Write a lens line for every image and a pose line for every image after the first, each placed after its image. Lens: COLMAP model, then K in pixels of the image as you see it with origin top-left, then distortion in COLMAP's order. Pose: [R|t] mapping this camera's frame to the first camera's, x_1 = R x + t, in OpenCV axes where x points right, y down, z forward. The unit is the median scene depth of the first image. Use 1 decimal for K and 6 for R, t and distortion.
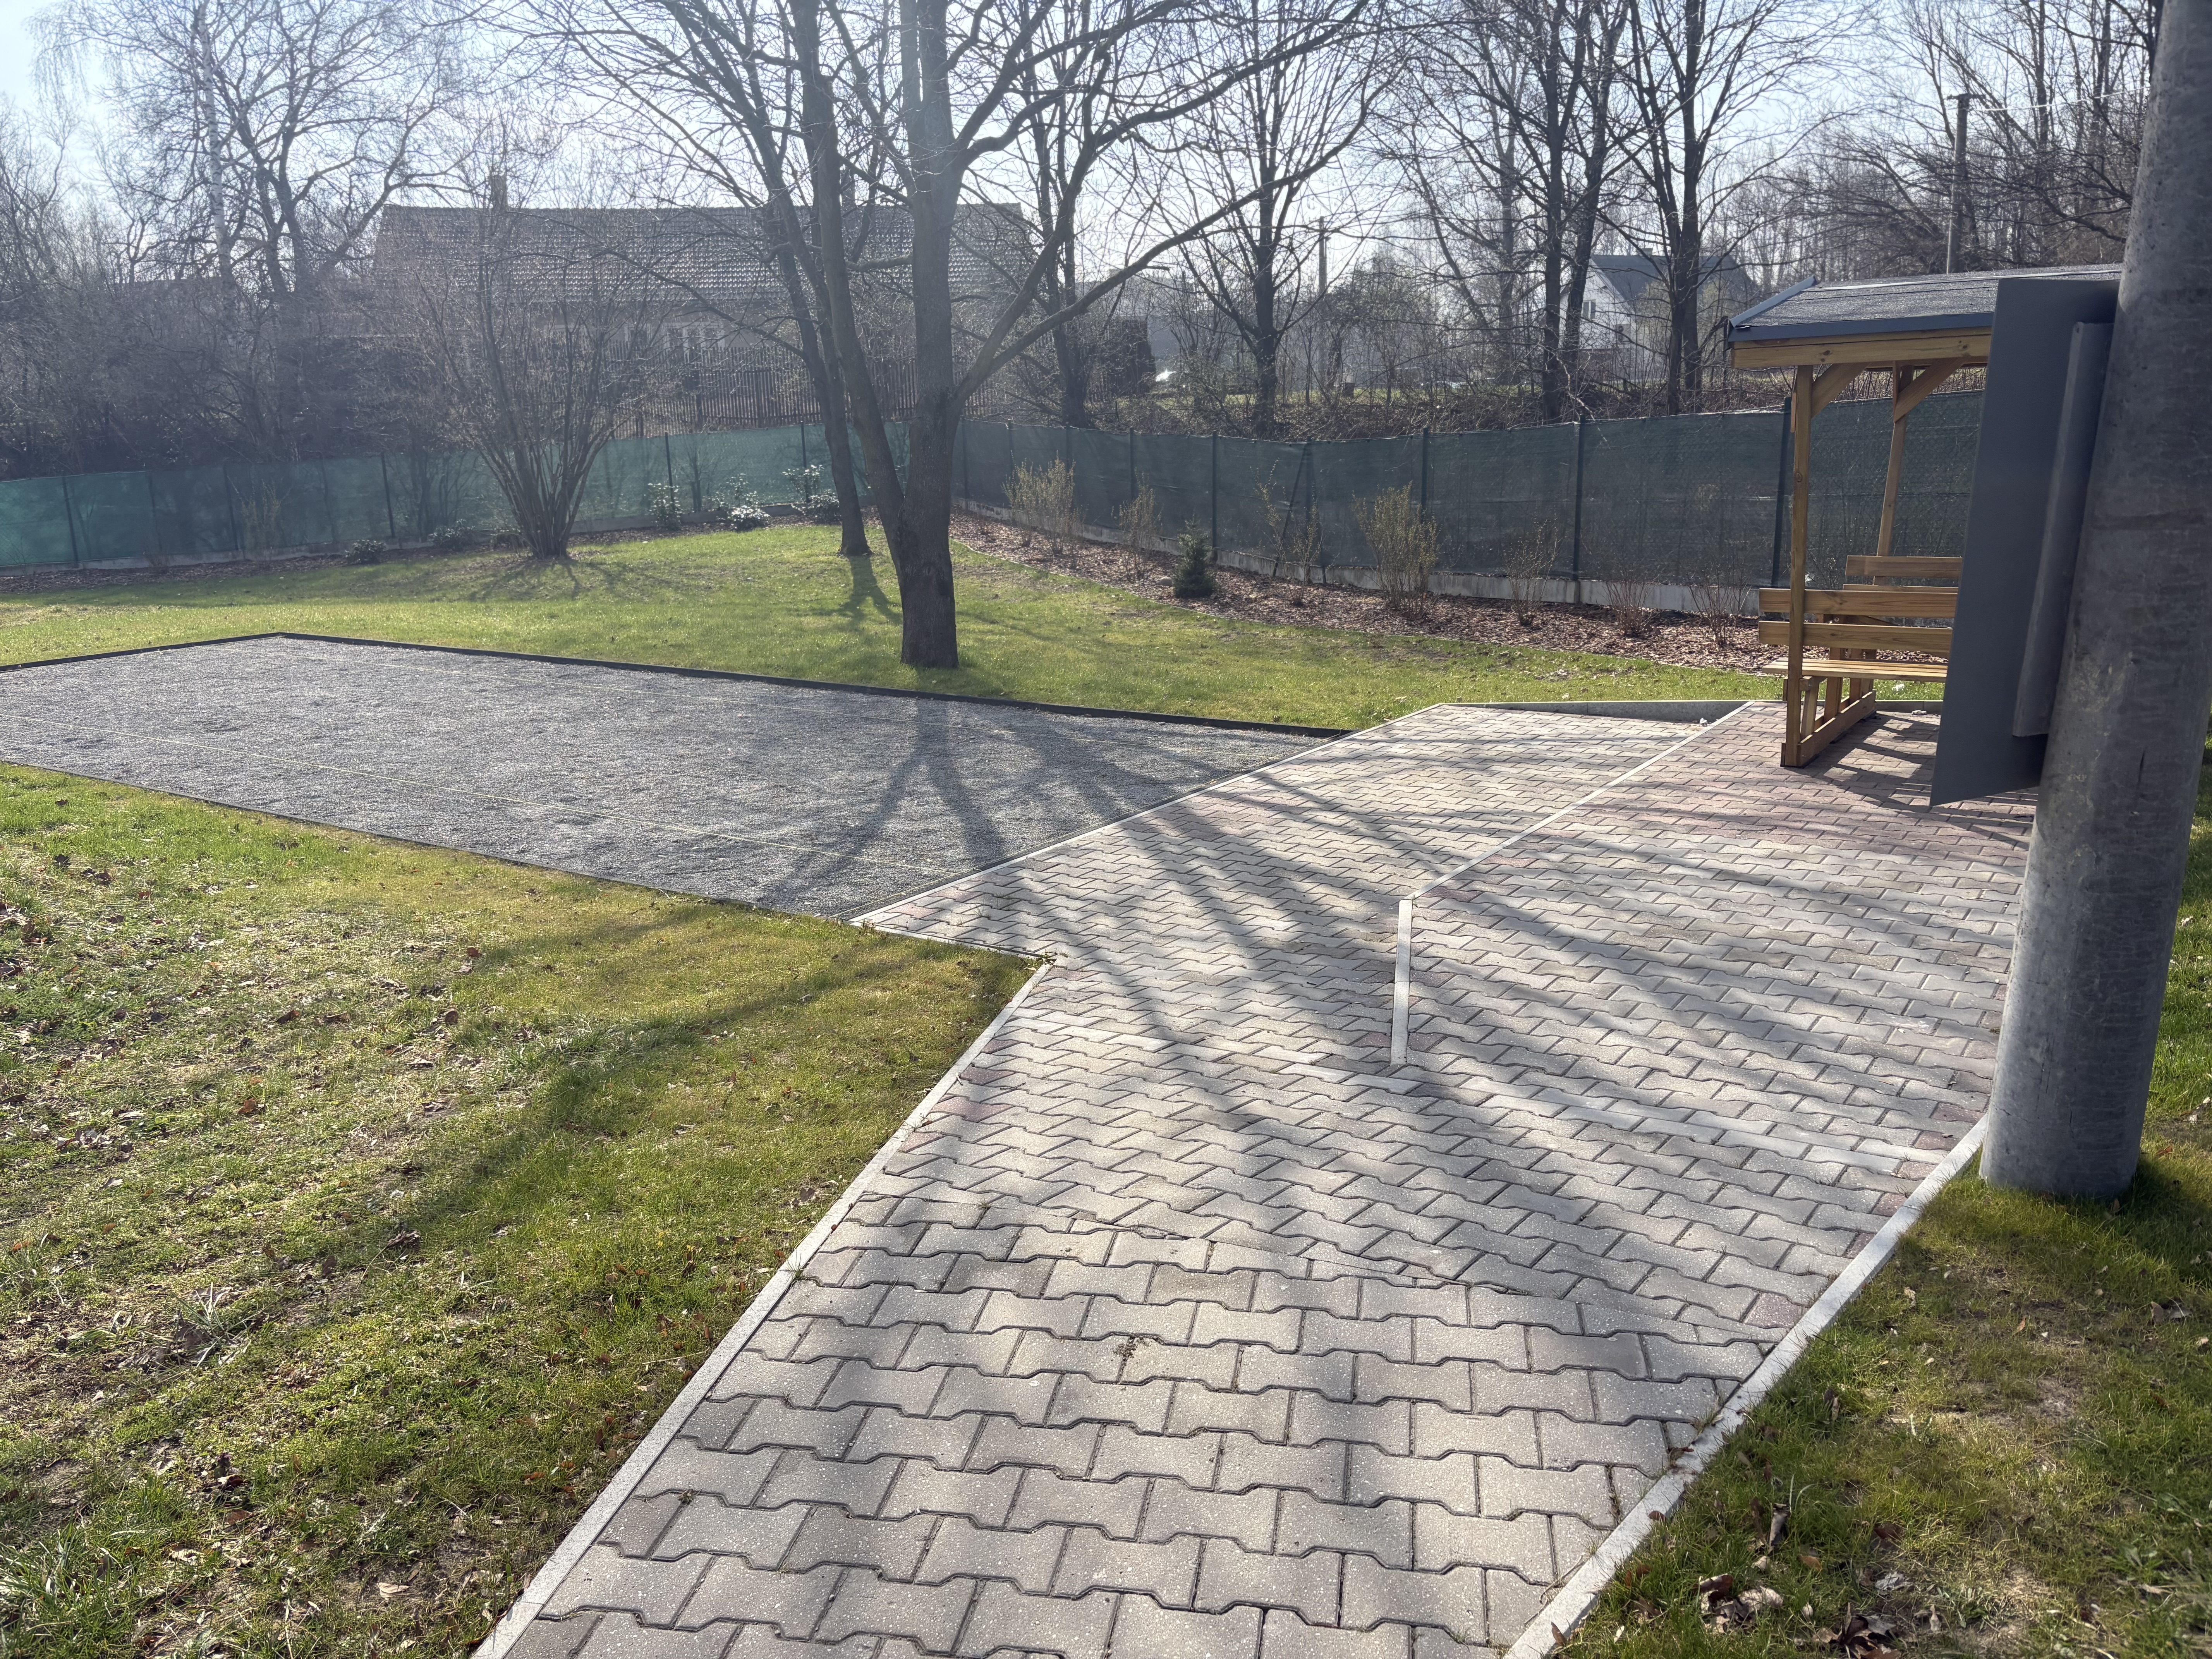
lens RADIAL K [[1683.0, 0, 1102.3], [0, 1683.0, 833.7], [0, 0, 1]] dist [0.049665, -0.059699]
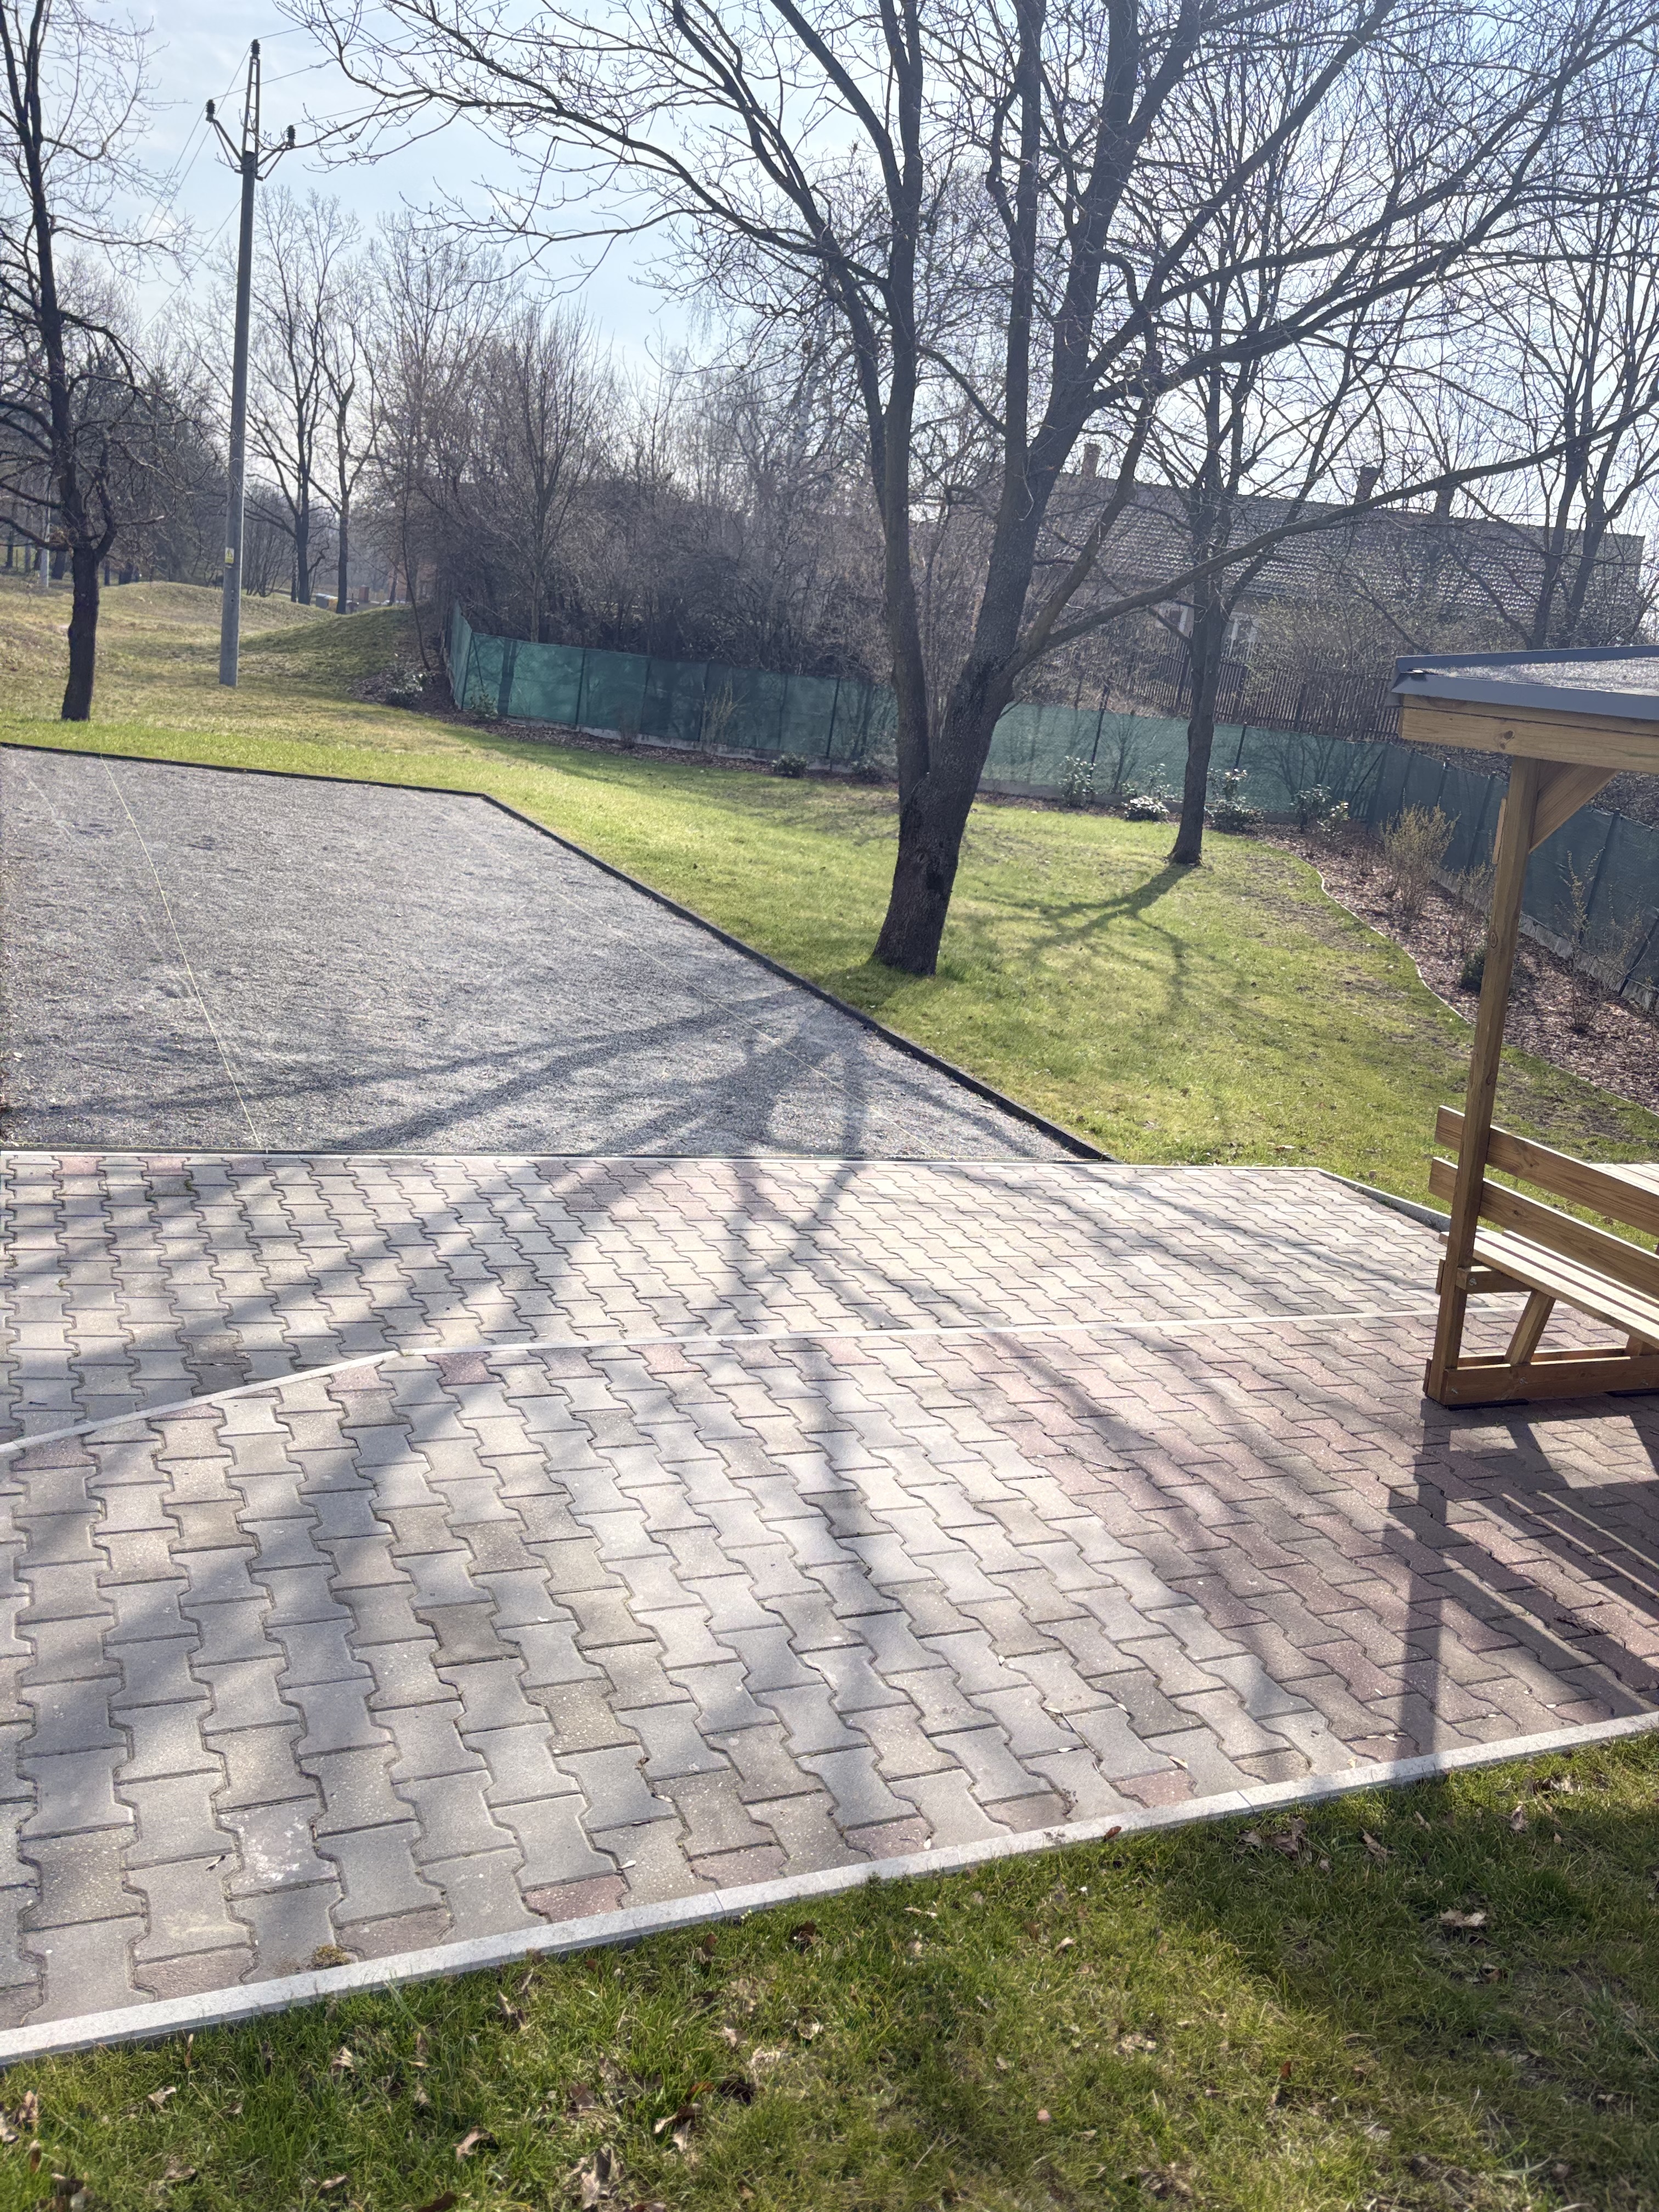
lens RADIAL K [[1683.0, 0, 826.8], [0, 1683.0, 1110.6], [0, 0, 1]] dist [0.049665, -0.059699]
pose [[0.850157, 0.286418, -0.441811, 0.467309], [-0.292214, 0.954676, 0.056606, -0.111880], [0.438000, 0.080980, 0.895320, 0.352124]]
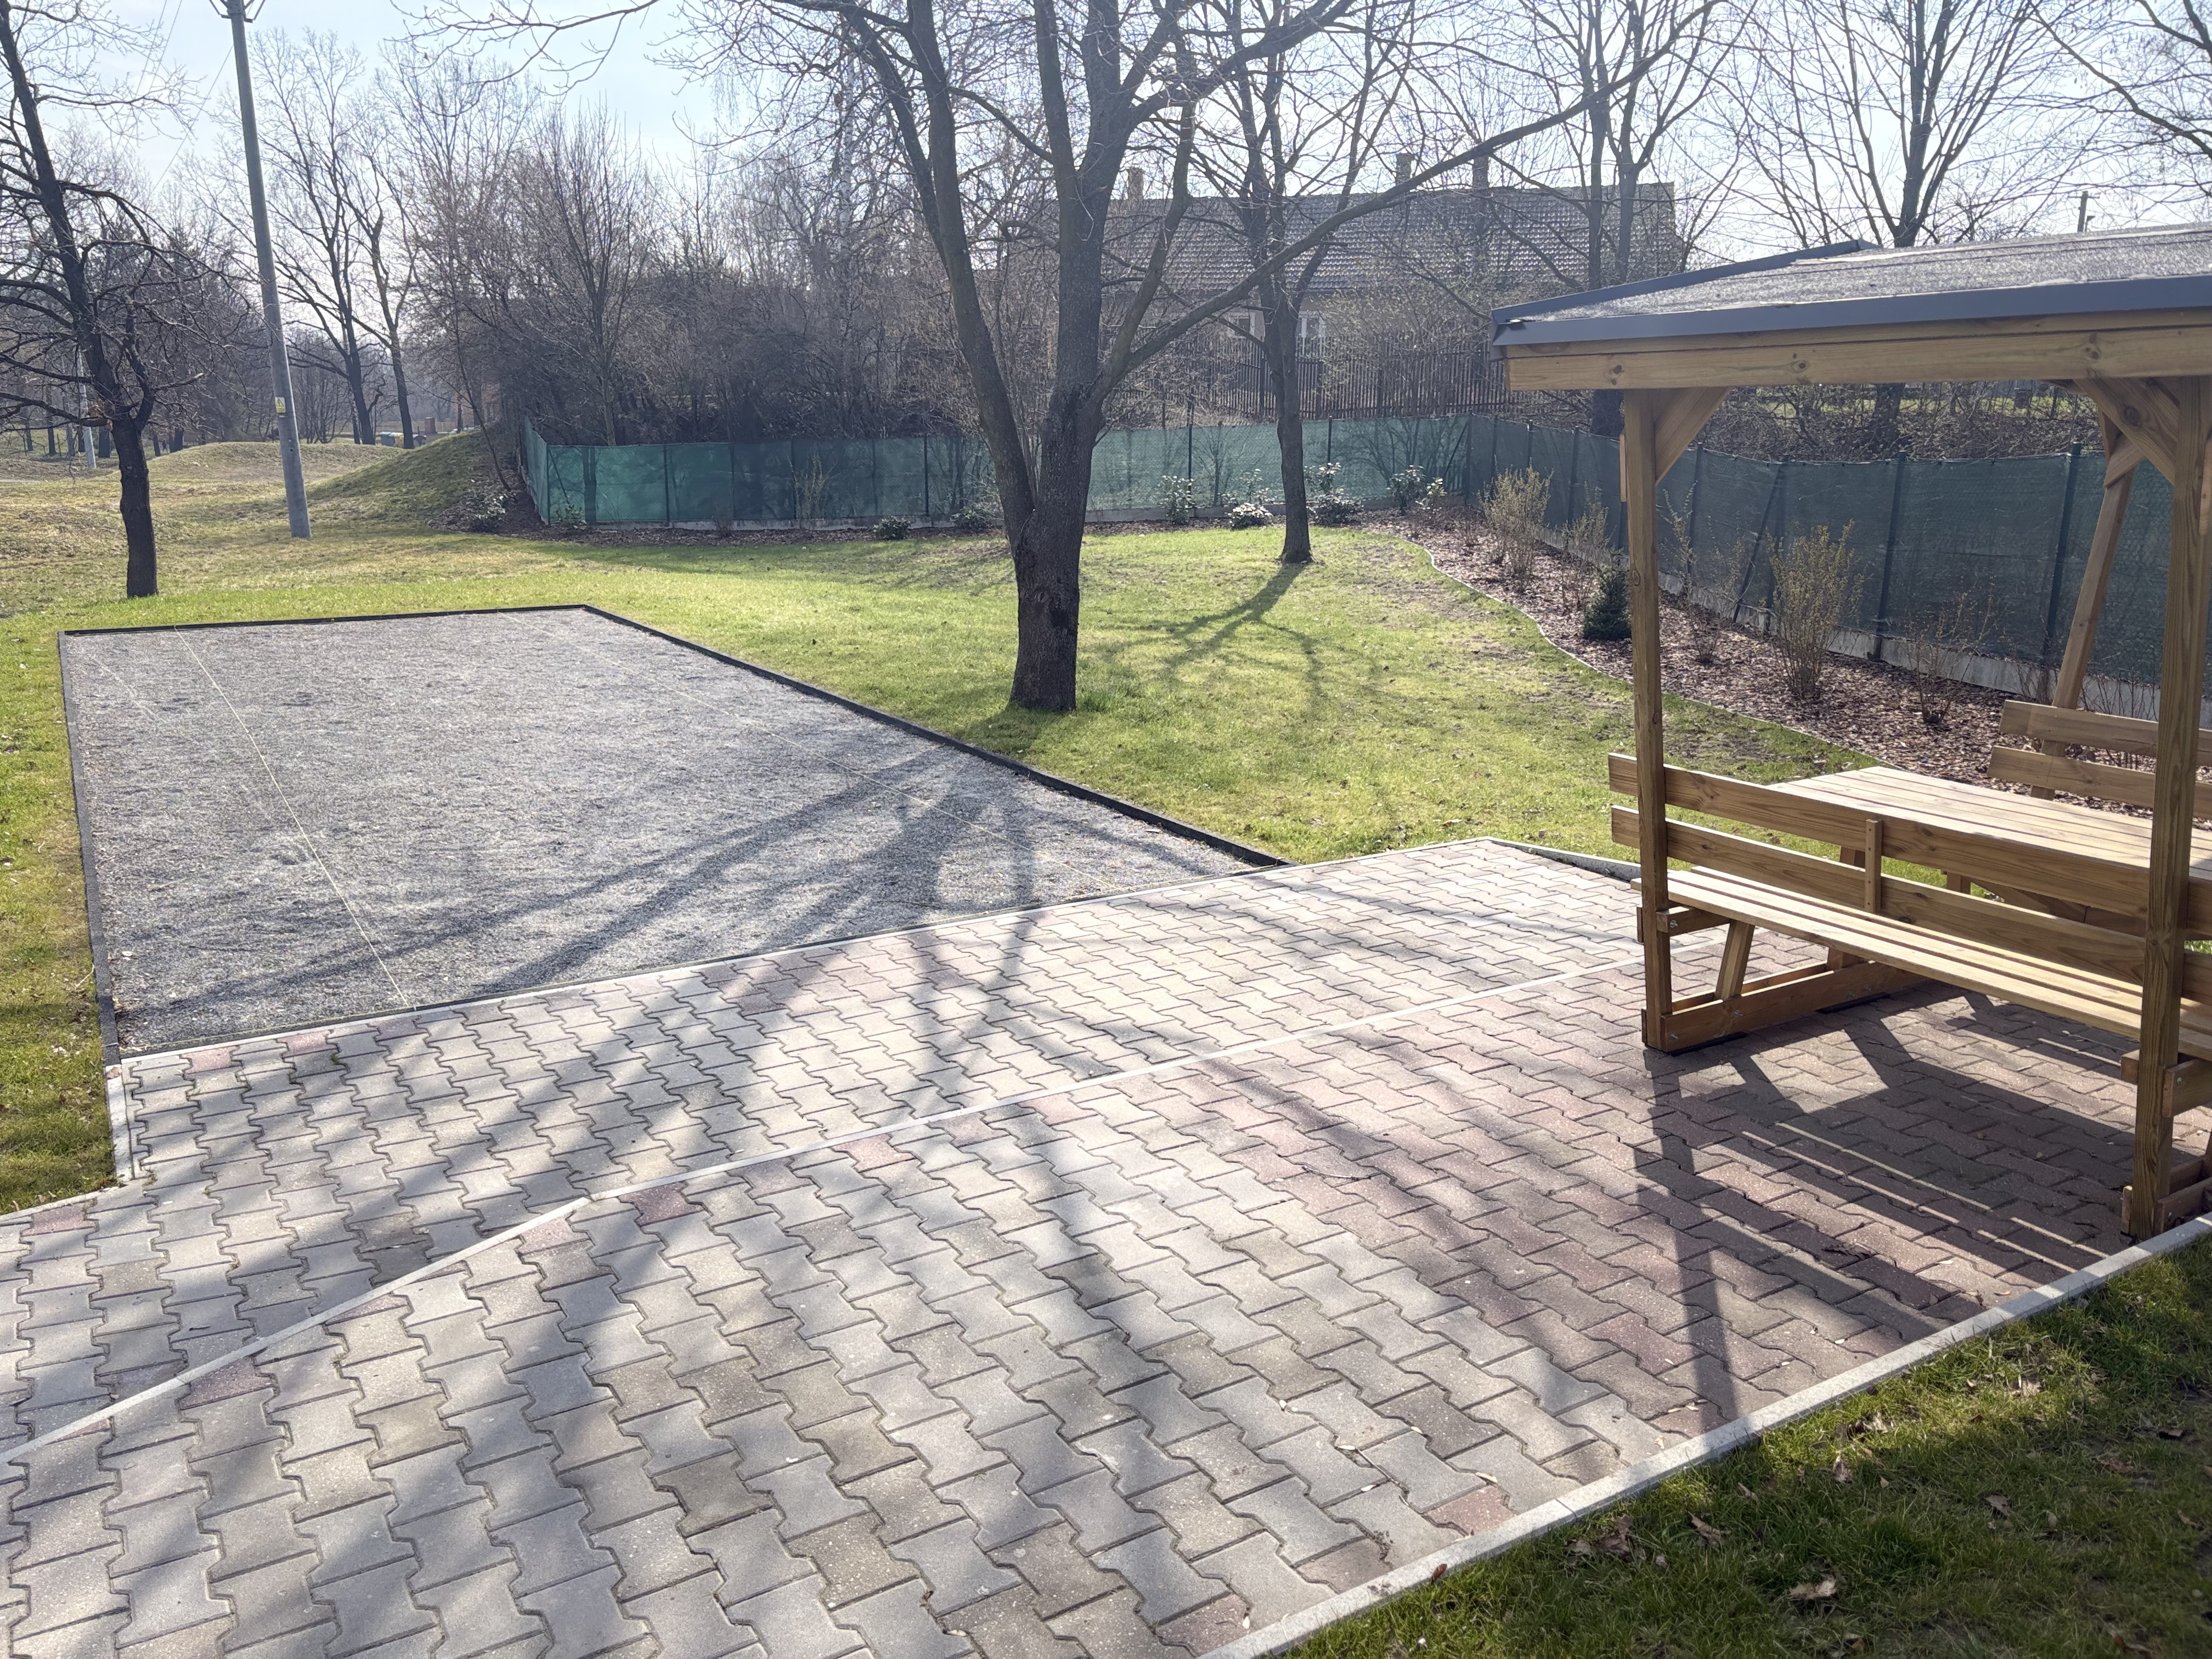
lens RADIAL K [[1683.0, 0, 1102.3], [0, 1683.0, 833.7], [0, 0, 1]] dist [0.049665, -0.059699]
pose [[0.914735, 0.130198, -0.382504, 0.453894], [-0.128578, 0.991248, 0.029917, -0.110107], [0.383051, 0.021815, 0.923469, 0.371433]]
